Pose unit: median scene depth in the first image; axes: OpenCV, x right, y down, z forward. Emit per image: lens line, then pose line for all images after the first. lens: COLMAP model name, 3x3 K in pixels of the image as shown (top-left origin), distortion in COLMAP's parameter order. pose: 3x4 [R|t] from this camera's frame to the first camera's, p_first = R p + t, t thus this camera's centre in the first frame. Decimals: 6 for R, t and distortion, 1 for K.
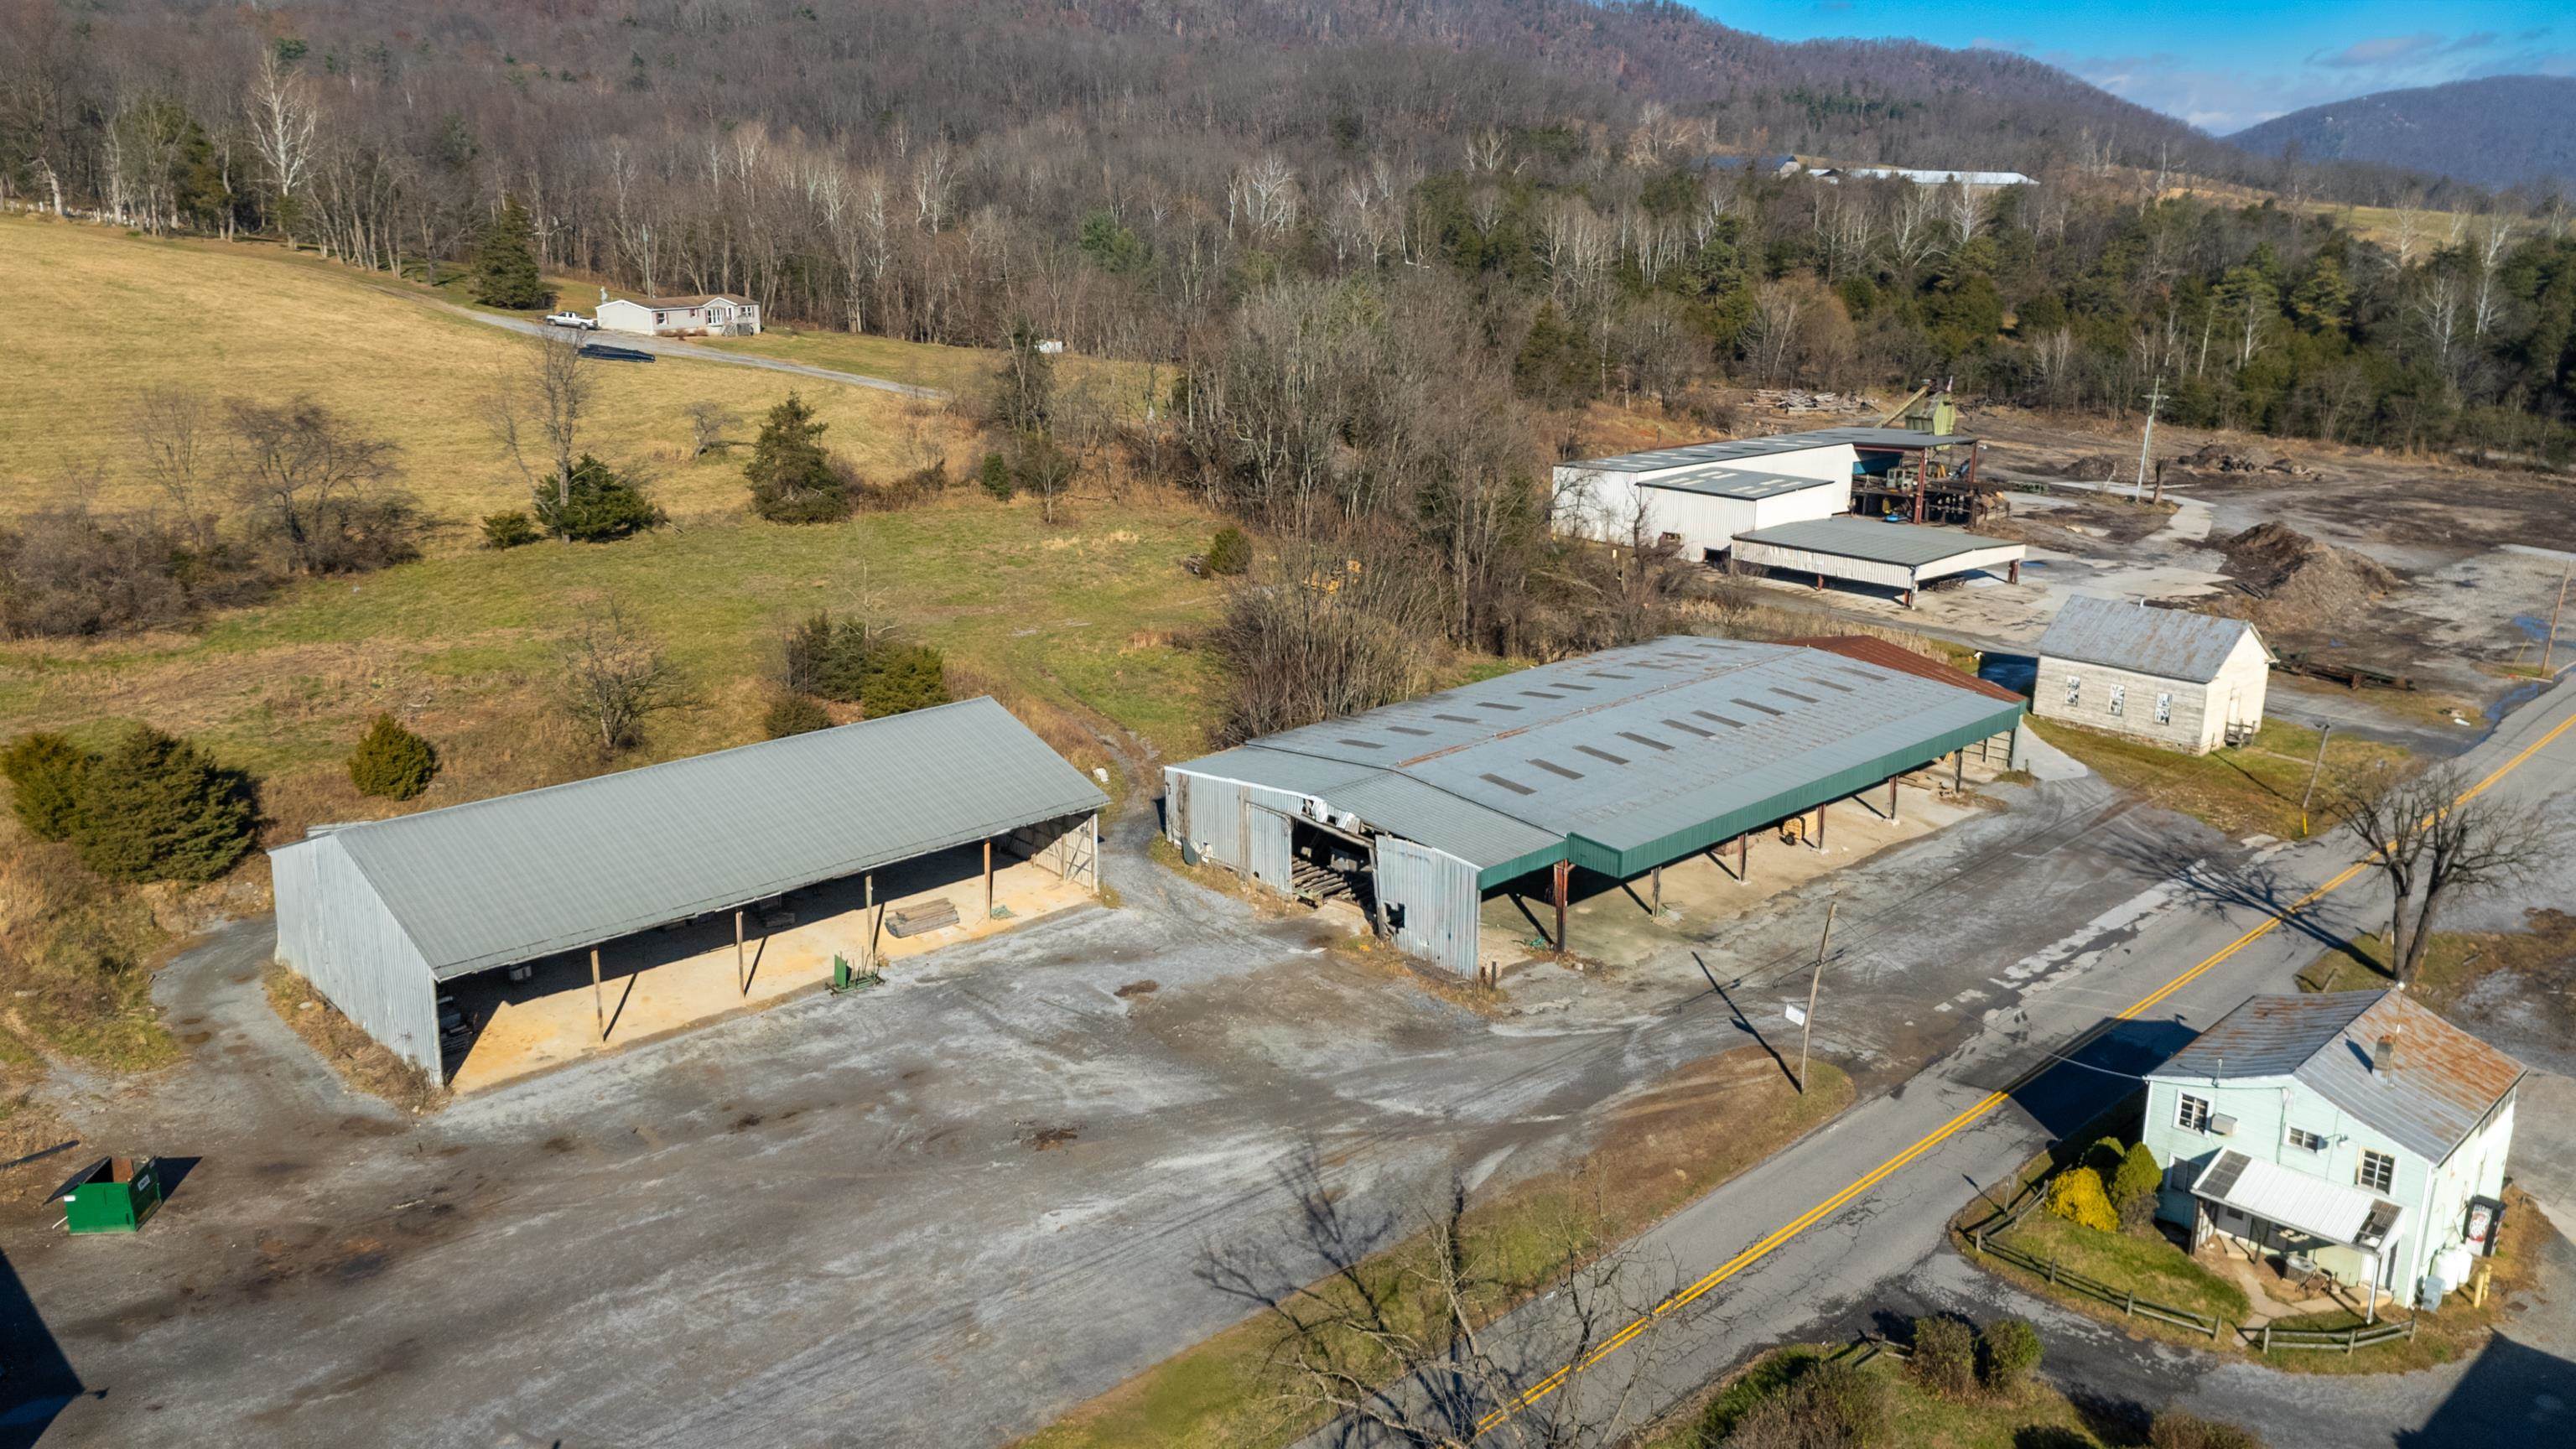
lens RADIAL K [[1901.2, 0, 1288.0], [0, 1901.2, 724.5], [0, 0, 1]] dist [0.039898, -0.003958]
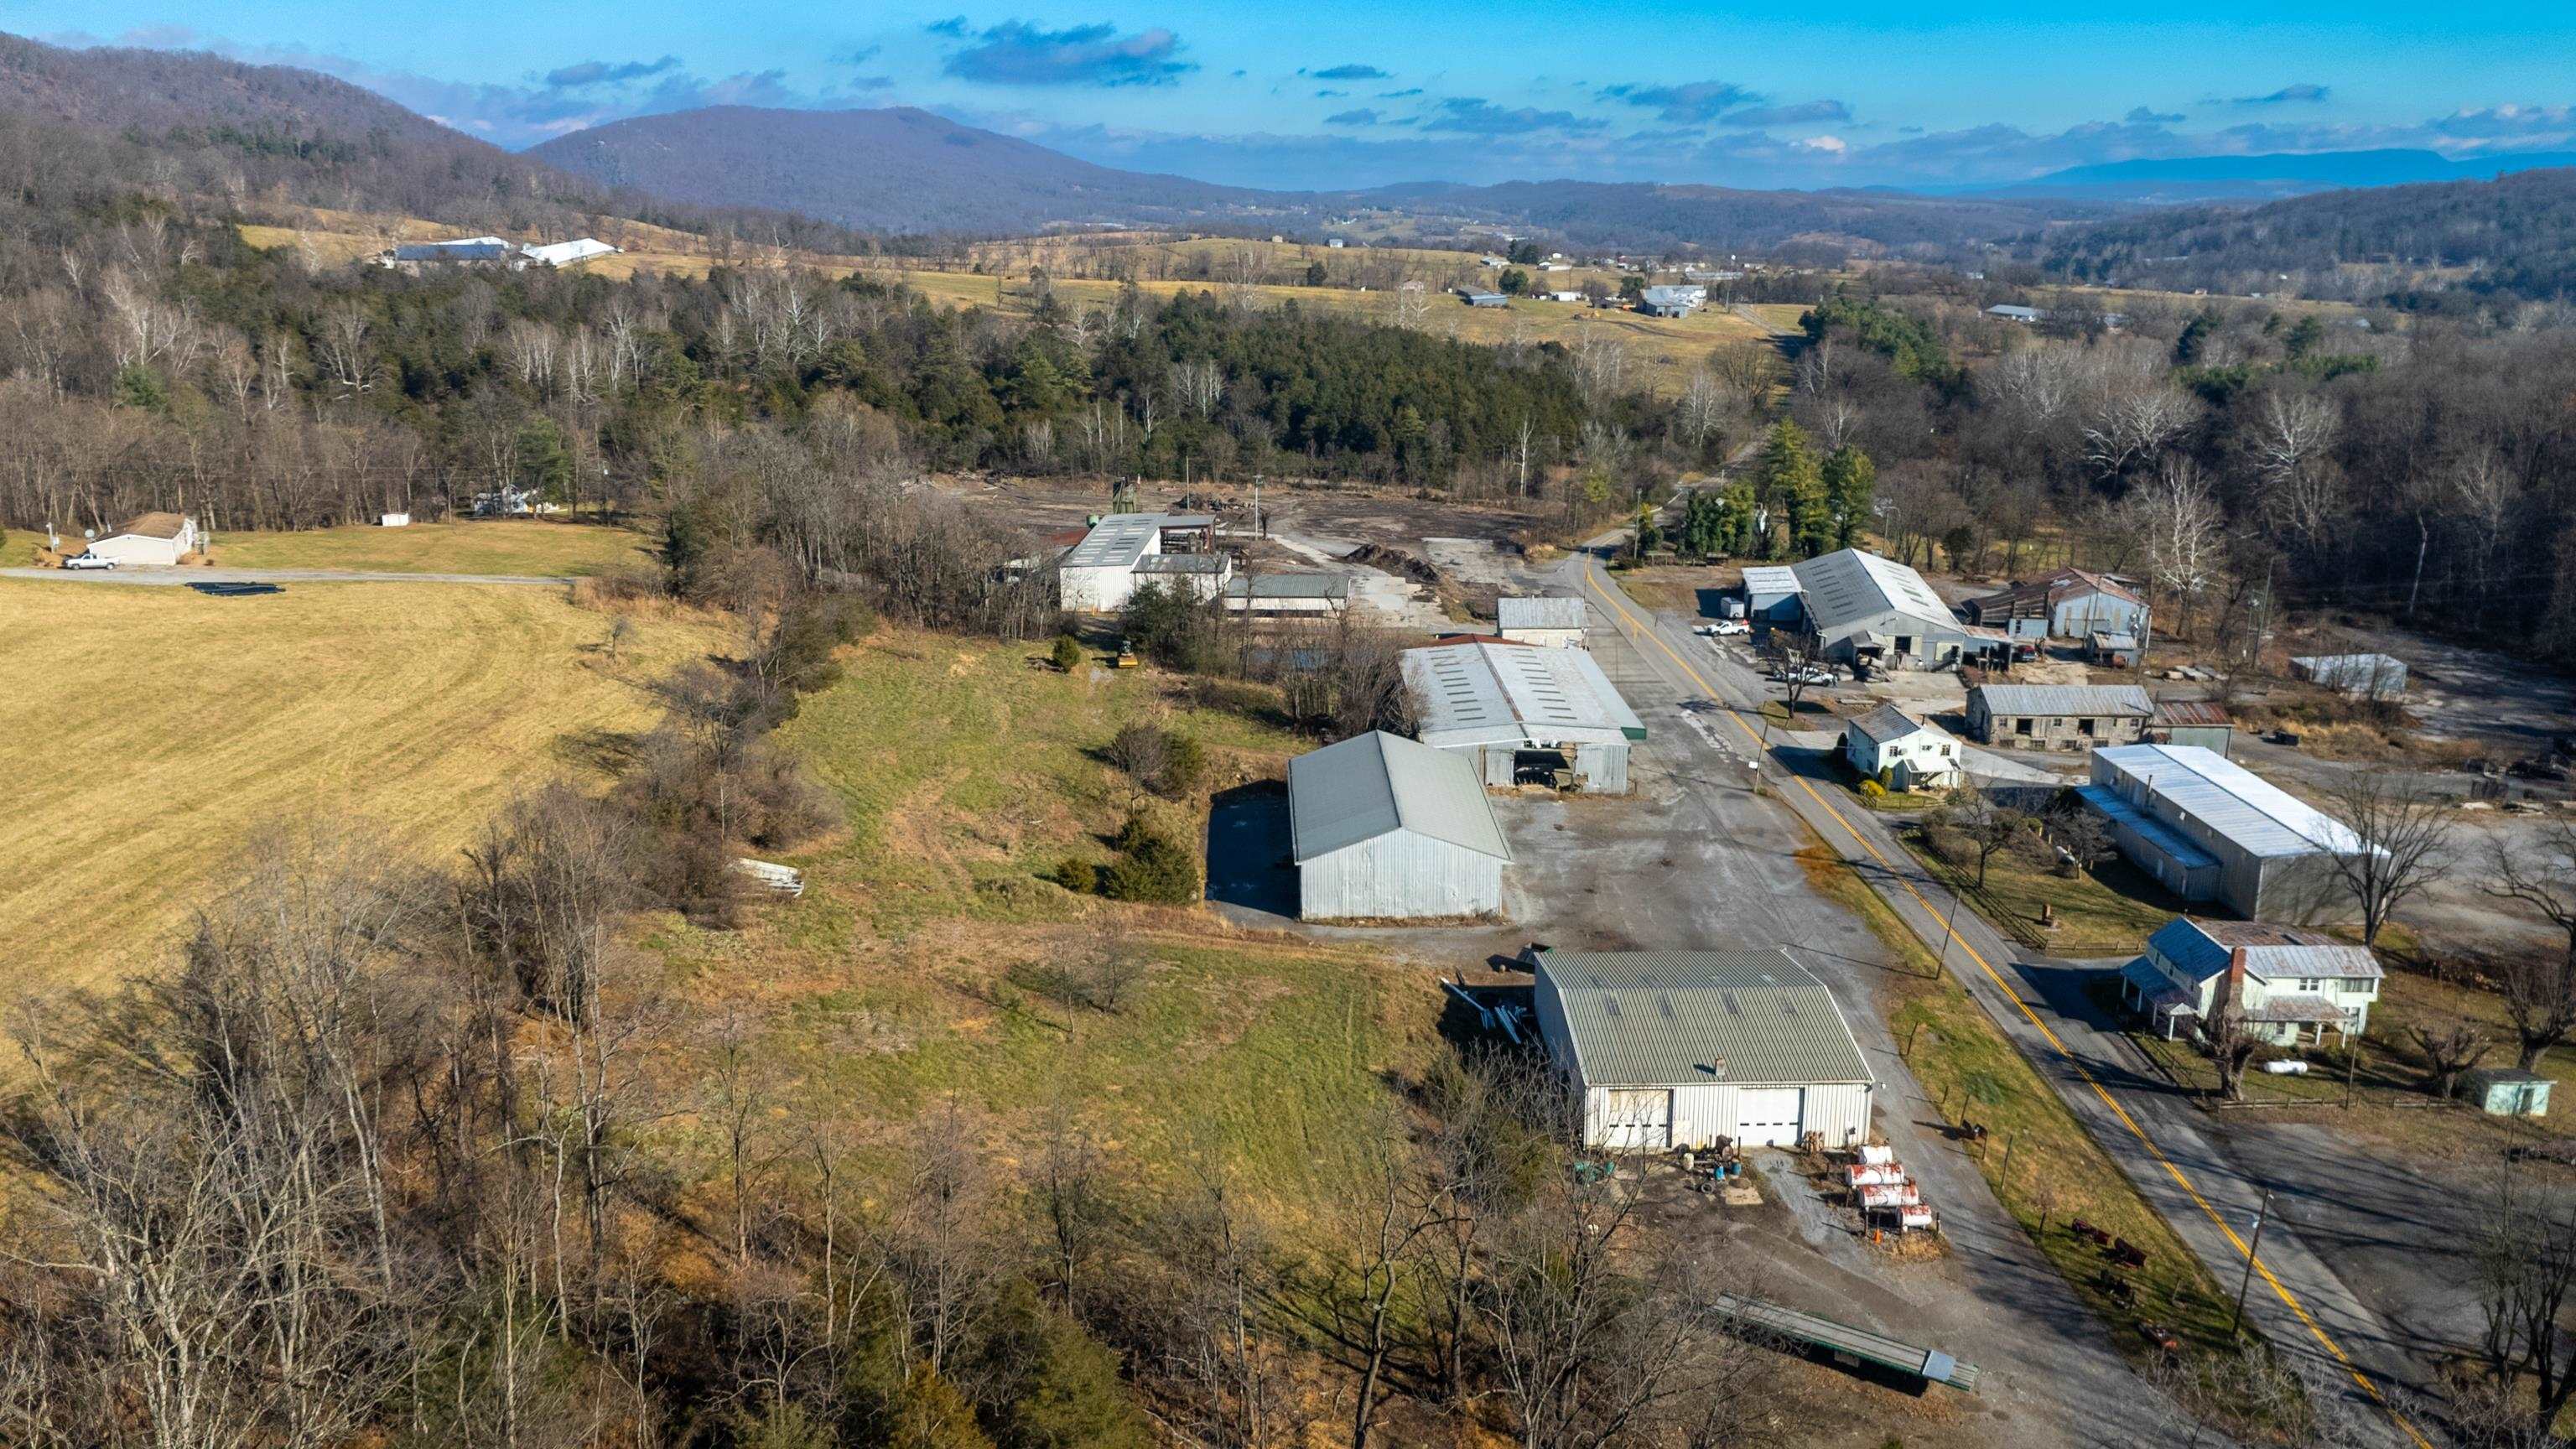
lens RADIAL K [[1895.4, 0, 1288.0], [0, 1895.4, 724.5], [0, 0, 1]] dist [0.071932, -0.074184]
pose [[0.669419, -0.202726, 0.714689, -0.884749], [0.202685, 0.975387, 0.086828, -0.114658], [-0.714701, 0.086732, 0.694032, -0.169328]]
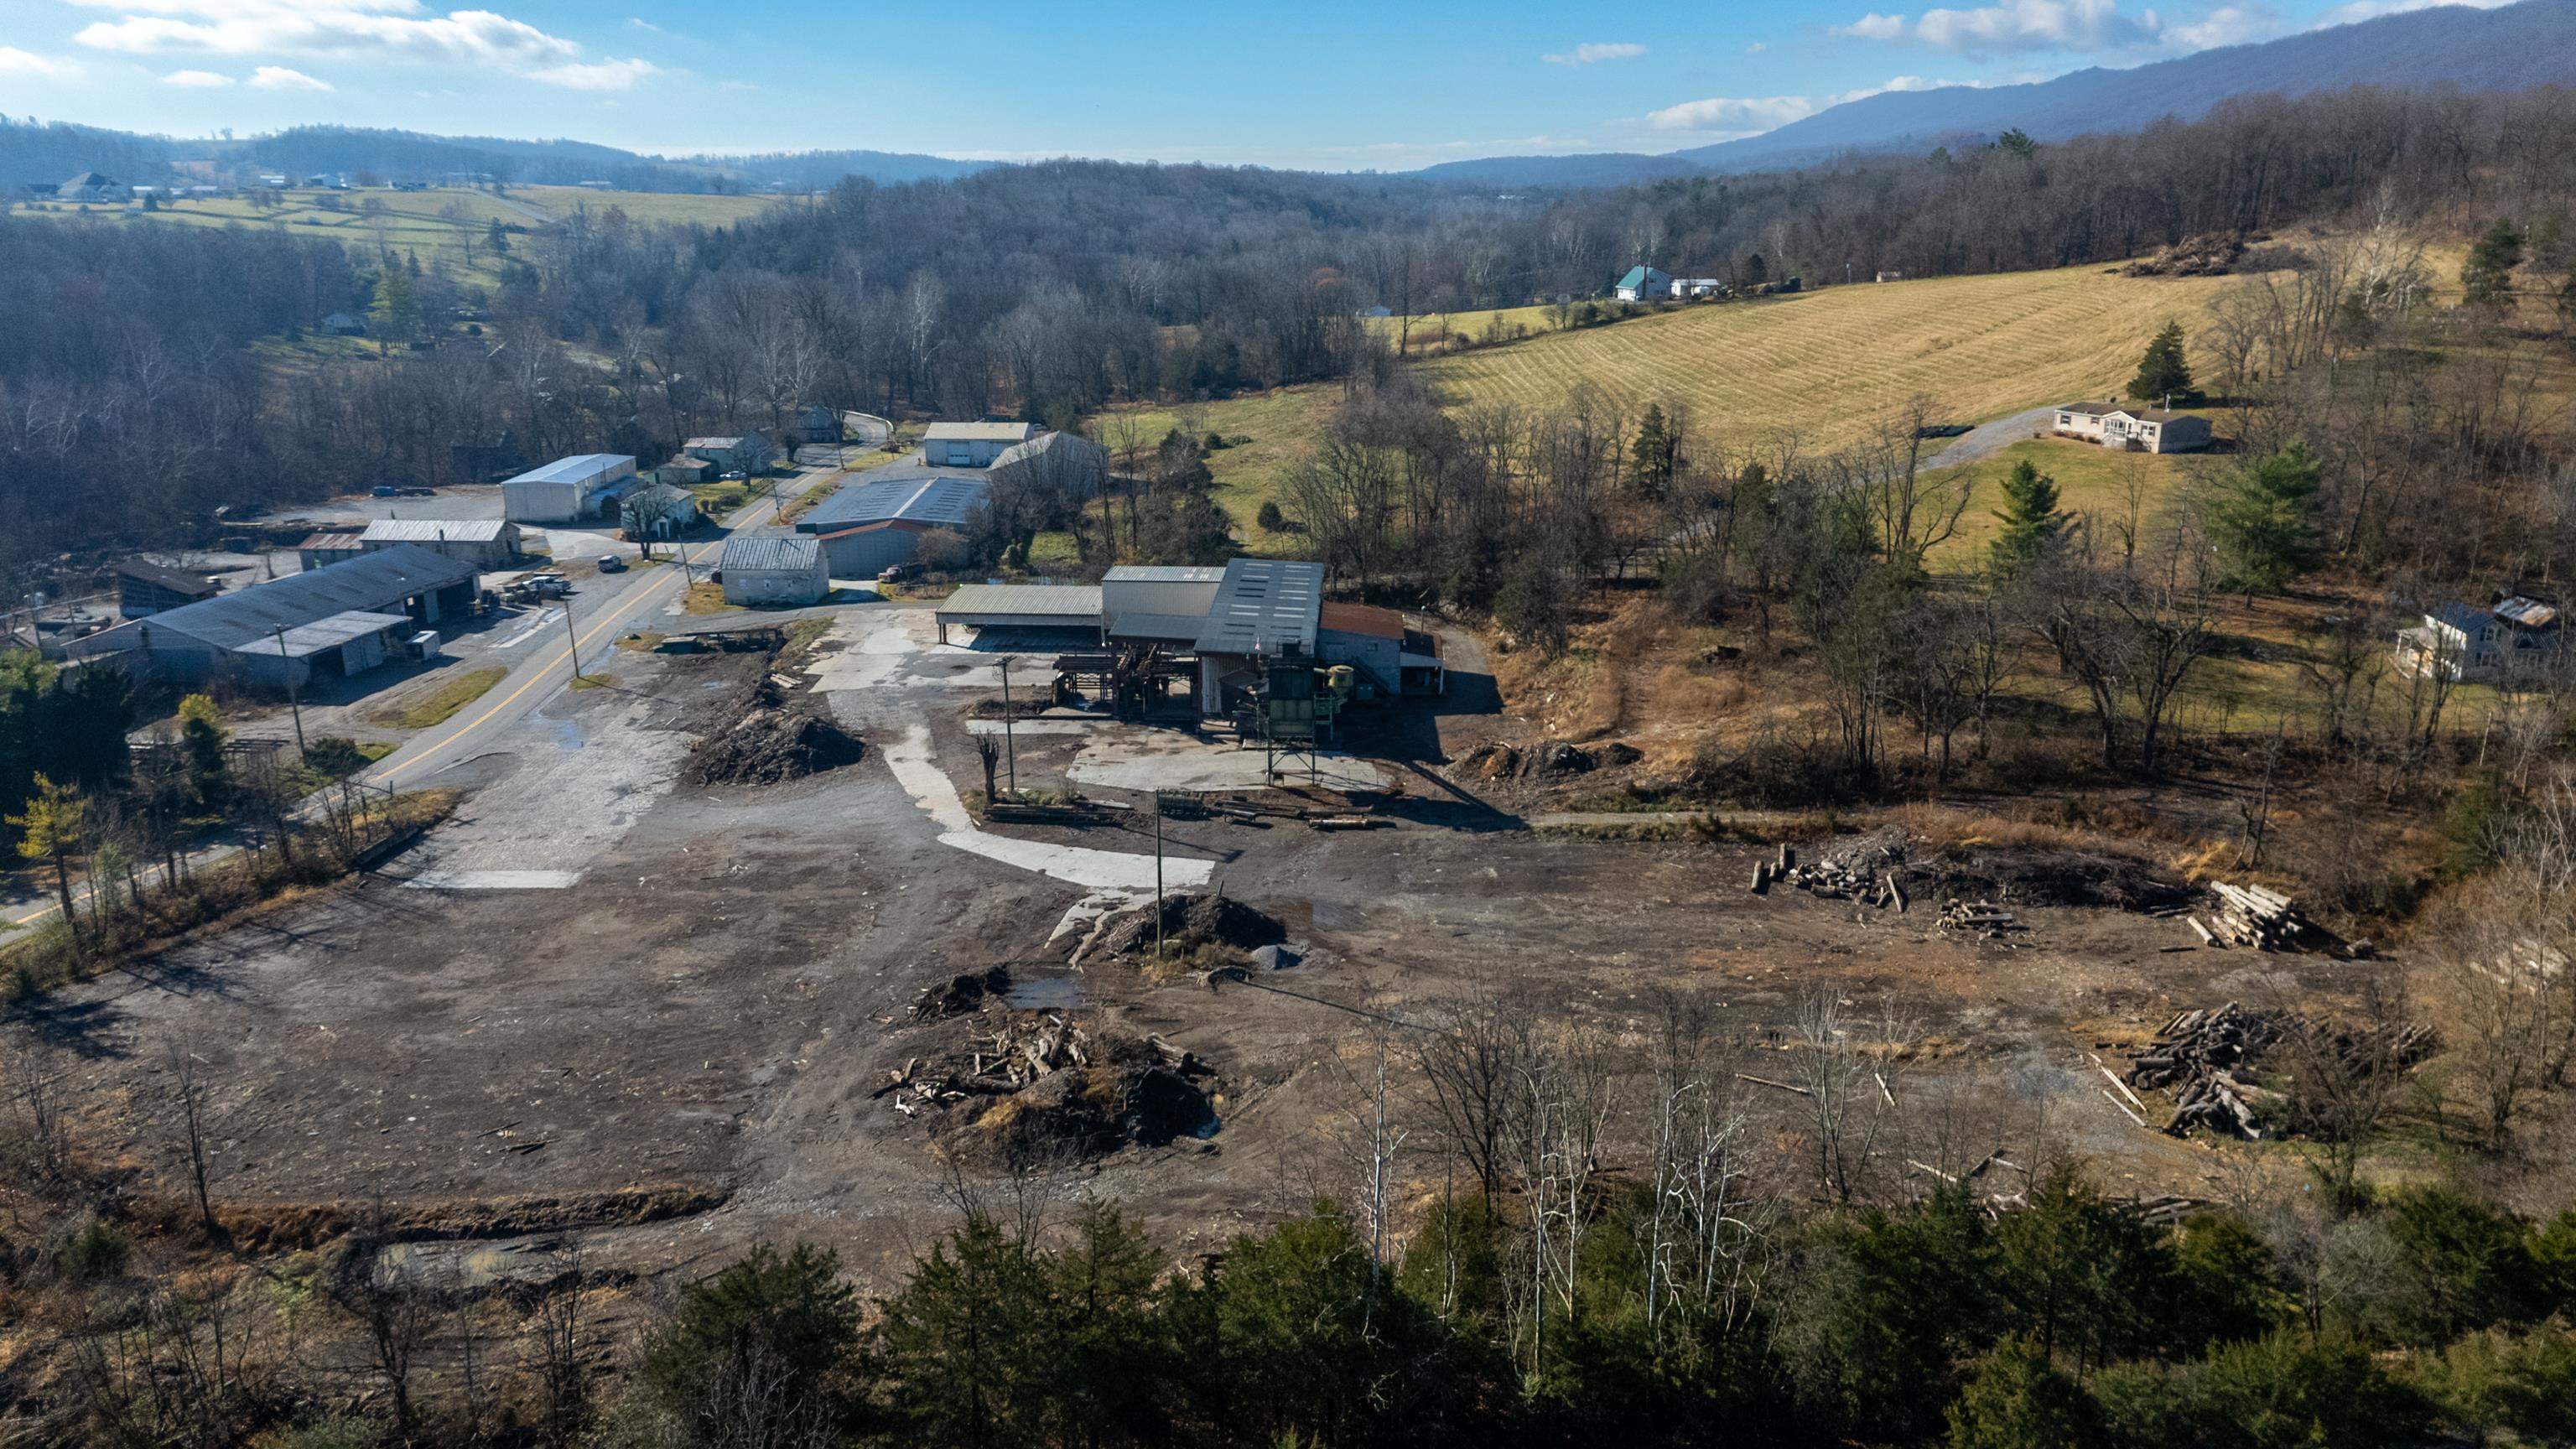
lens RADIAL K [[1895.4, 0, 1288.0], [0, 1895.4, 724.5], [0, 0, 1]] dist [0.071932, -0.074184]
pose [[-0.658722, 0.201088, -0.725016, 1.078400], [-0.197097, 0.883851, 0.424217, -0.566713], [0.726112, 0.422339, -0.542579, 1.747098]]
